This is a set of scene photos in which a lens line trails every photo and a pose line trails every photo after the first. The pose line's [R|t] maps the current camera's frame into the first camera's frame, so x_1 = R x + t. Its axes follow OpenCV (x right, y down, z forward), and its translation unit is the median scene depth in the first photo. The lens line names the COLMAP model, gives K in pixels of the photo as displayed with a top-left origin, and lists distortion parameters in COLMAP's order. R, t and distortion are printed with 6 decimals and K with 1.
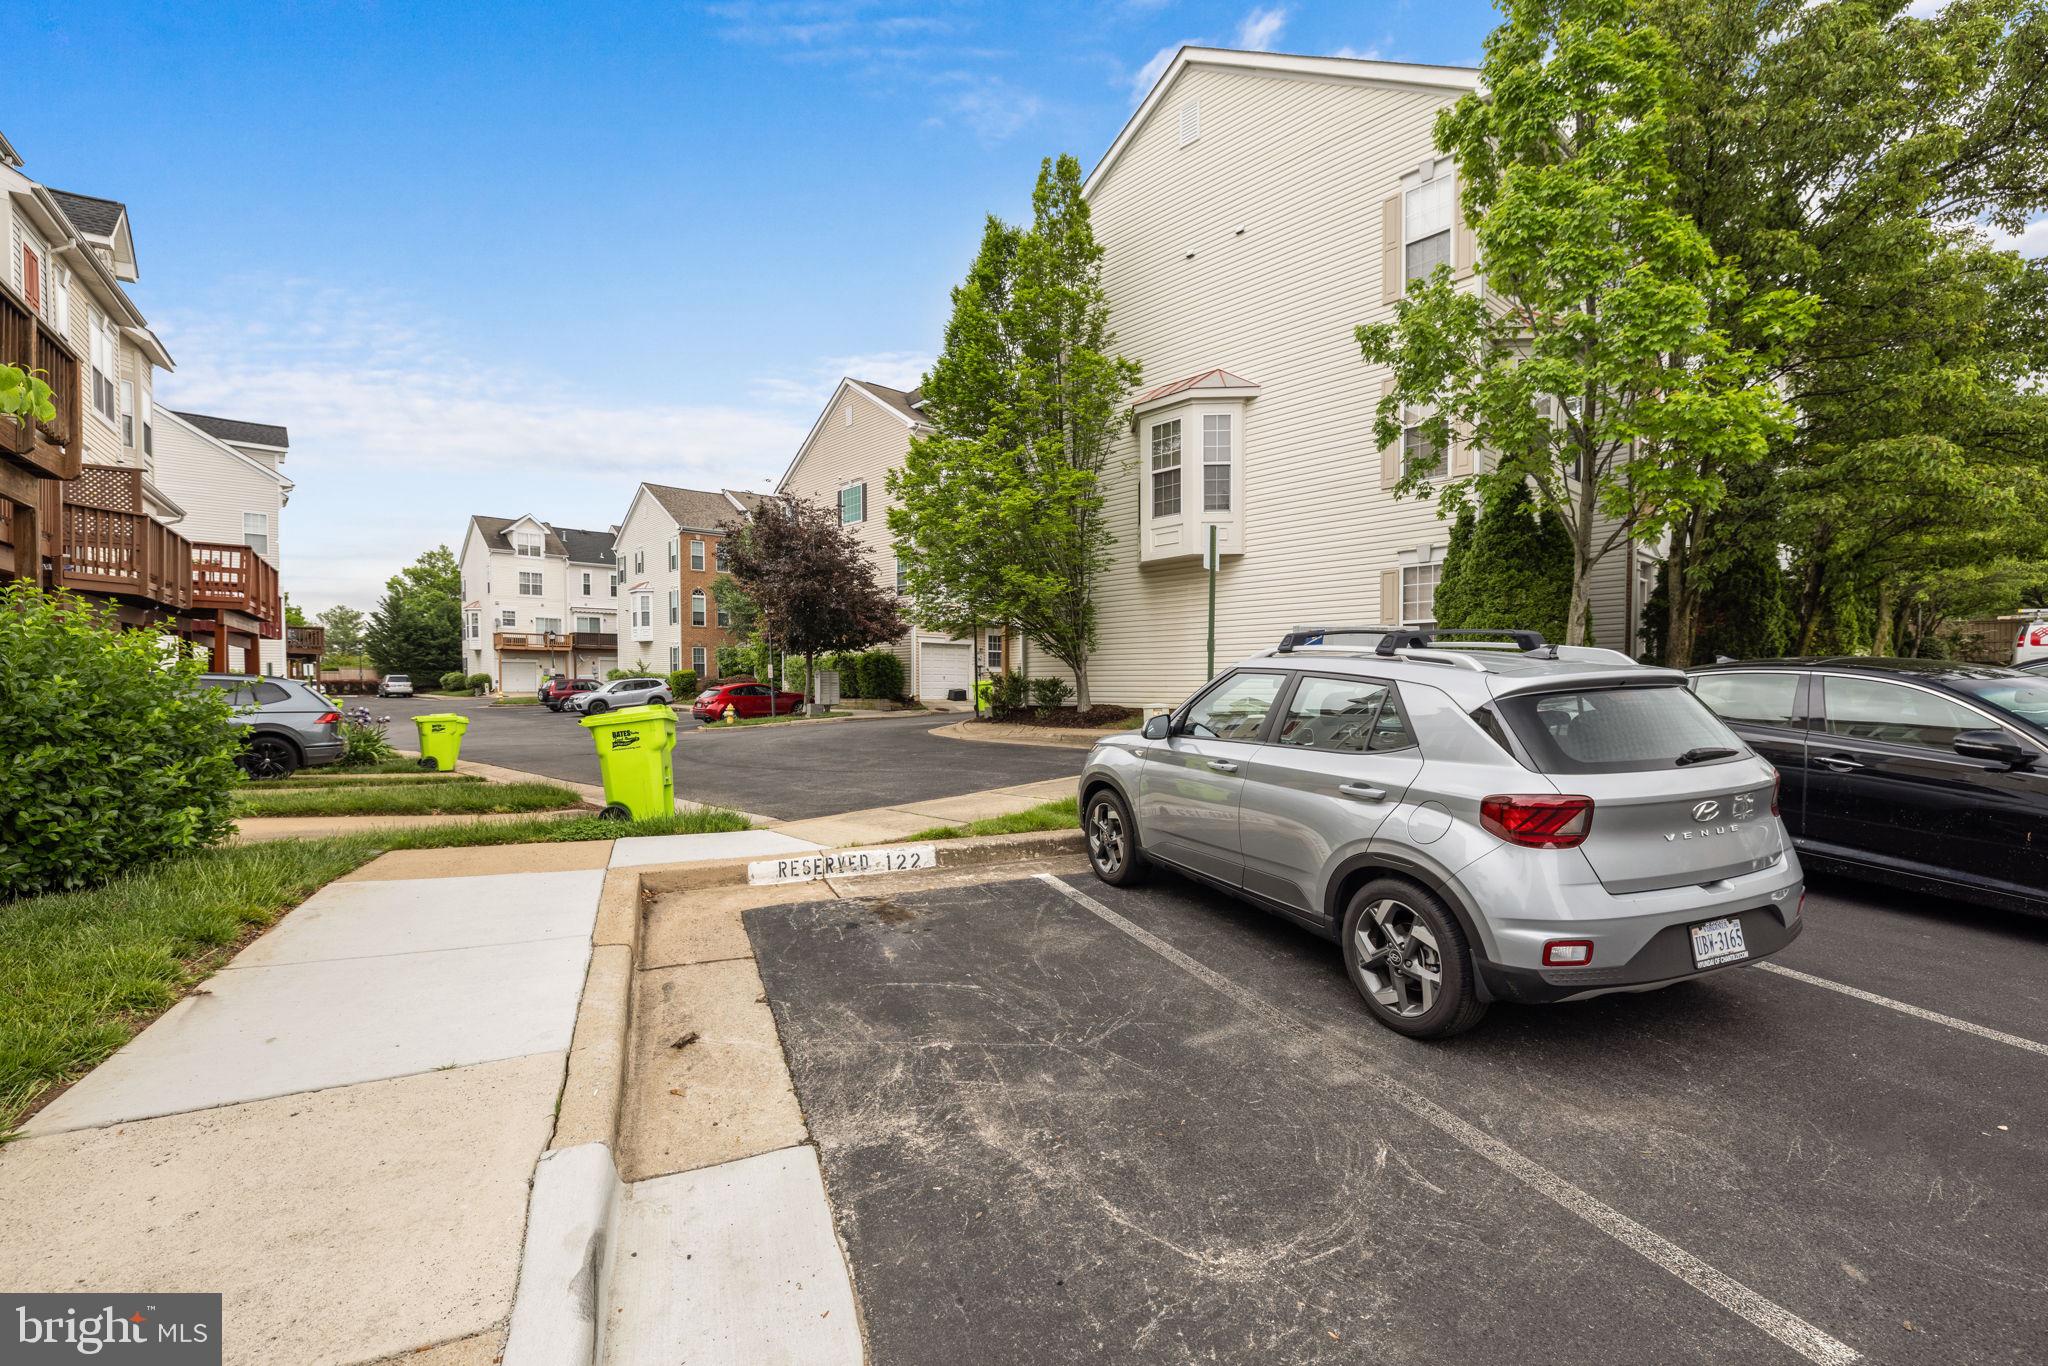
lens RADIAL K [[888.9, 0, 1023.1], [0, 888.9, 712.7], [0, 0, 1]] dist [0.000391, 0.000144]
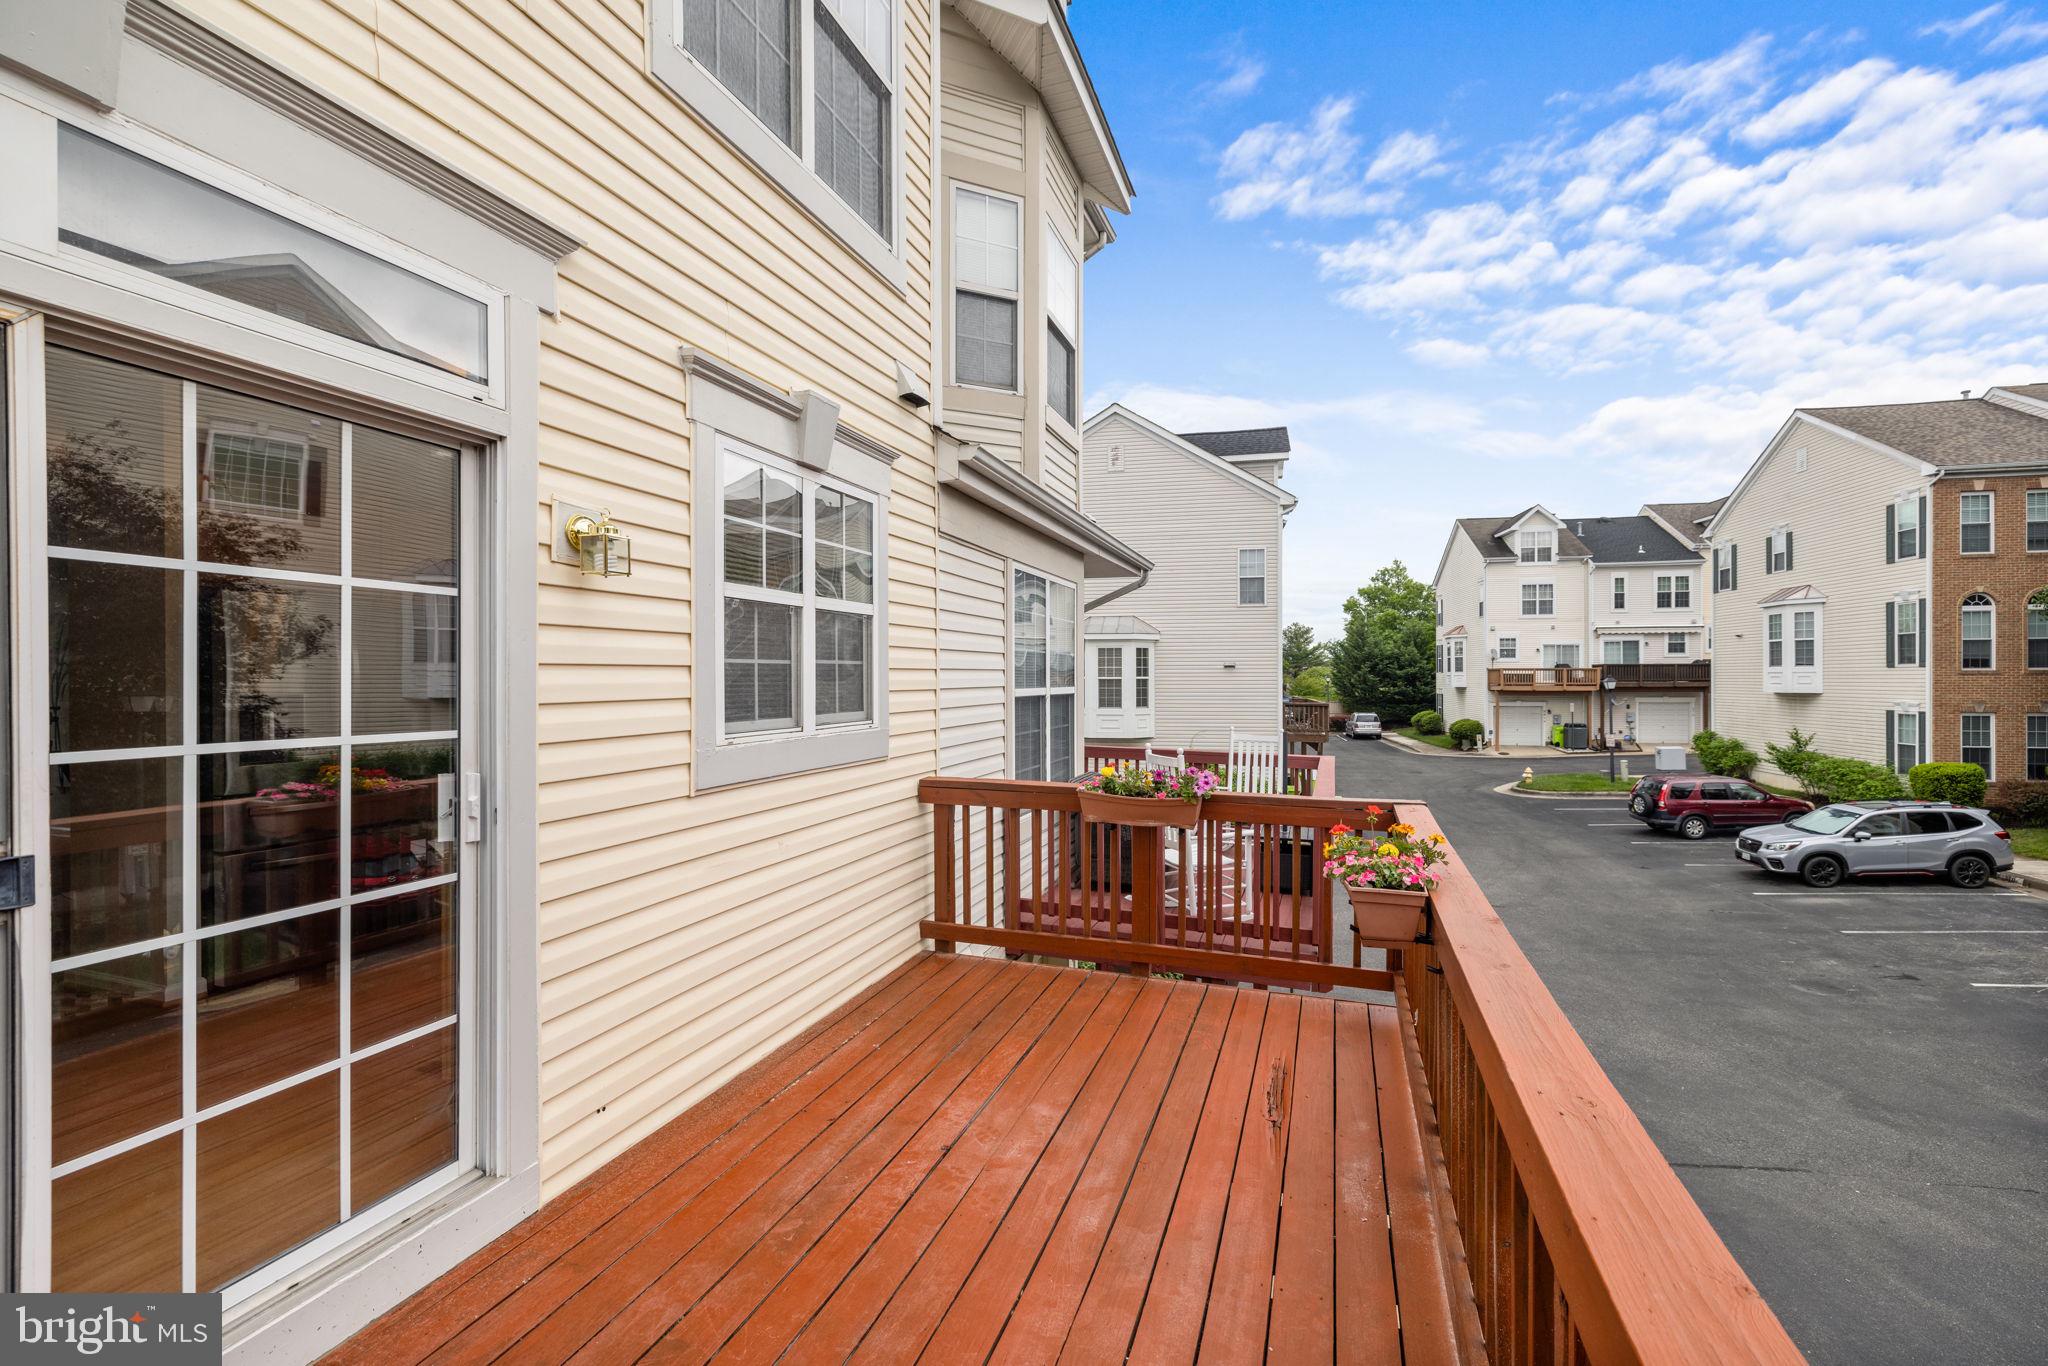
lens RADIAL K [[866.6, 0, 1028.5], [0, 866.6, 676.1], [0, 0, 1]] dist [0.000210, 0.000067]
pose [[0.587133, -0.003780, -0.809482, -0.218732], [-0.026420, 0.999367, -0.023829, -0.052893], [0.809059, 0.035378, 0.586661, 0.240020]]
